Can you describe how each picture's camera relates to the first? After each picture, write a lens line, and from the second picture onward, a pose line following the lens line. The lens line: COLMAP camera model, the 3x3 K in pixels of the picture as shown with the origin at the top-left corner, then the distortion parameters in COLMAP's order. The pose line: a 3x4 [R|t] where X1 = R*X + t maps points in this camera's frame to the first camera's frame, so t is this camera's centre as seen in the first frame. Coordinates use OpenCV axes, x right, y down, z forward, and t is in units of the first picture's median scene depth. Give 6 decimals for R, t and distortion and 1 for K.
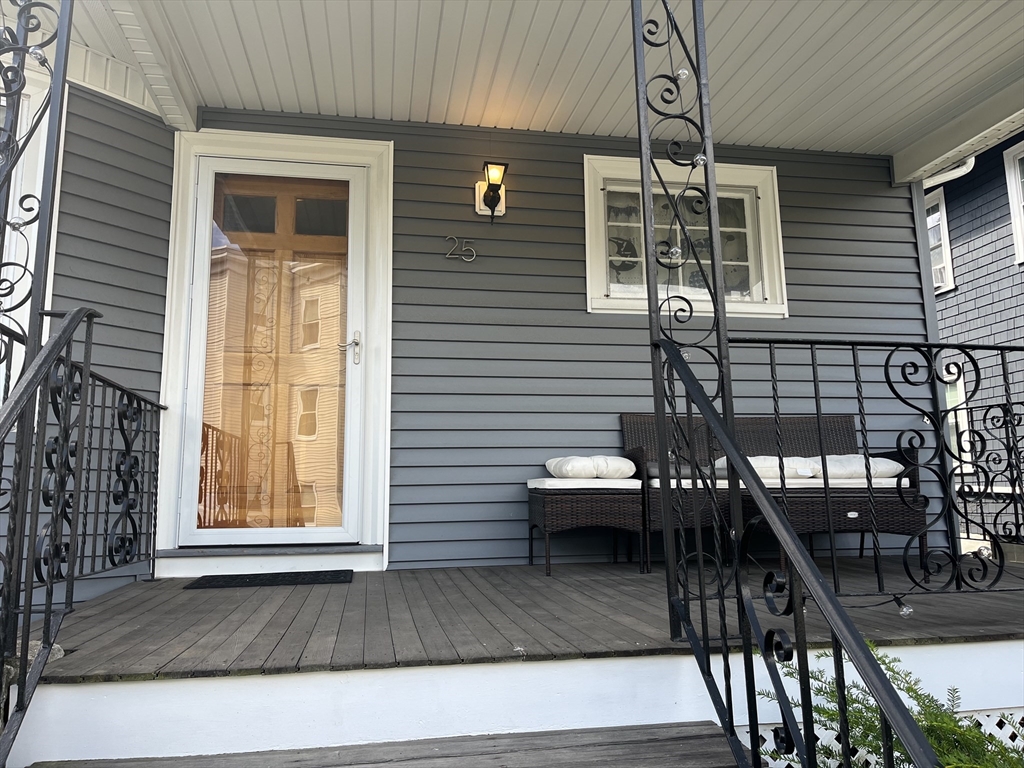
lens RADIAL K [[779.8, 0, 515.6], [0, 779.8, 378.0], [0, 0, 1]] dist [0.023424, -0.042368]
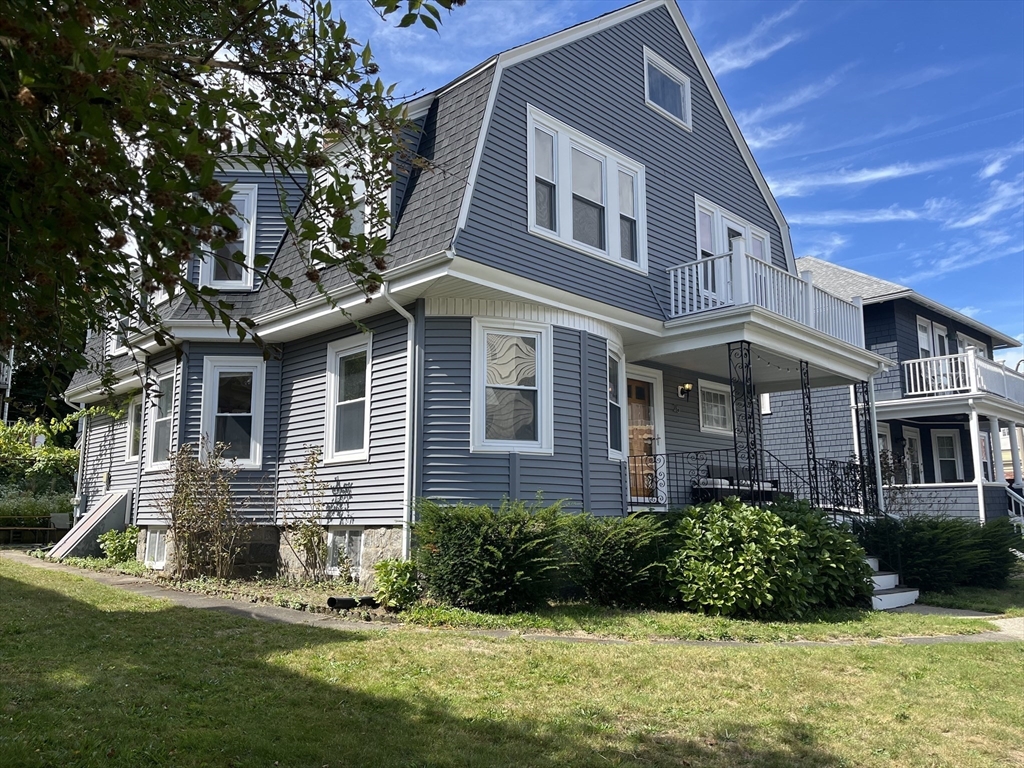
lens RADIAL K [[779.8, 0, 504.5], [0, 779.8, 393.6], [0, 0, 1]] dist [0.023424, -0.042368]
pose [[0.828947, 0.102495, 0.549857, -2.359407], [-0.097300, 0.994503, -0.038691, -0.040152], [-0.550800, -0.021428, 0.834362, -1.198374]]
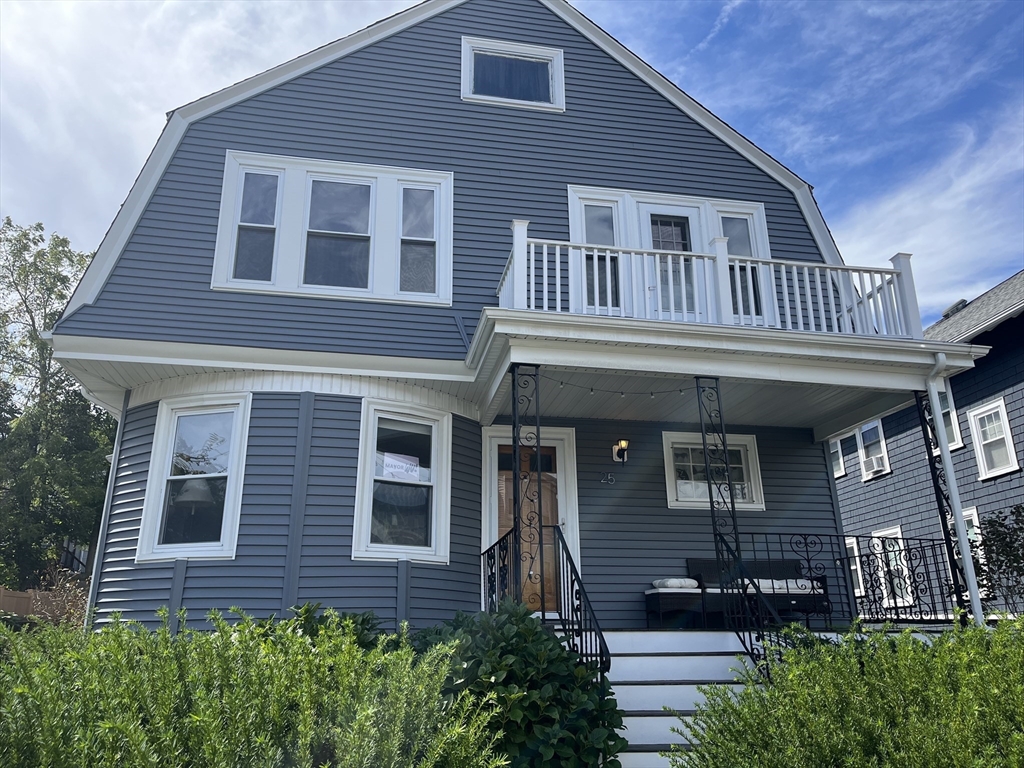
lens RADIAL K [[779.8, 0, 509.9], [0, 779.8, 376.9], [0, 0, 1]] dist [0.023424, -0.042368]
pose [[0.999977, 0.003899, -0.005546, -0.332897], [-0.004871, 0.982213, -0.187709, -0.037513], [0.004715, 0.187731, 0.982209, -1.161259]]
